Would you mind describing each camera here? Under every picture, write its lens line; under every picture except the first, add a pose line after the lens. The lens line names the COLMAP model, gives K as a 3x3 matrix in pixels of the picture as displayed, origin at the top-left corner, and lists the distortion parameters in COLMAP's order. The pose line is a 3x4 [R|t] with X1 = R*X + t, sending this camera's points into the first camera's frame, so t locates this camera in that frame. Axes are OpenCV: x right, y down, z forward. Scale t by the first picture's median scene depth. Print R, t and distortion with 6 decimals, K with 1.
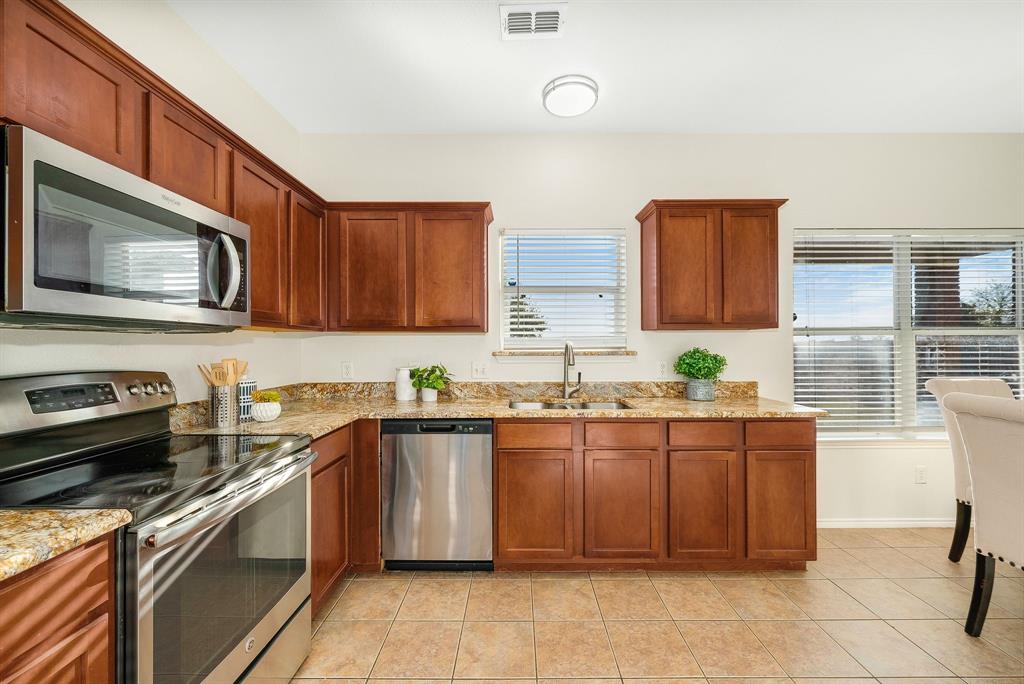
lens RADIAL K [[401.2, 0, 521.5], [0, 401.2, 341.4], [0, 0, 1]] dist [0.000876, 0.000220]
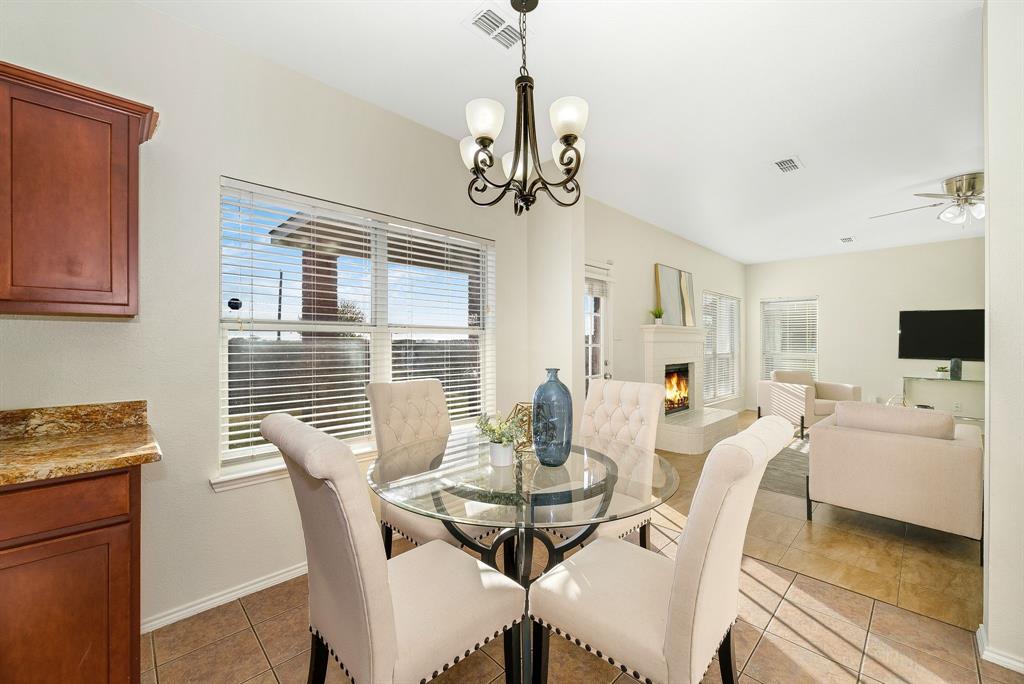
lens RADIAL K [[401.2, 0, 521.5], [0, 401.2, 341.4], [0, 0, 1]] dist [0.000876, 0.000220]
pose [[0.714578, 0.007607, 0.699515, 0.583536], [-0.012197, 0.999924, 0.001585, -0.001239], [-0.699450, -0.009665, 0.714616, 0.144511]]
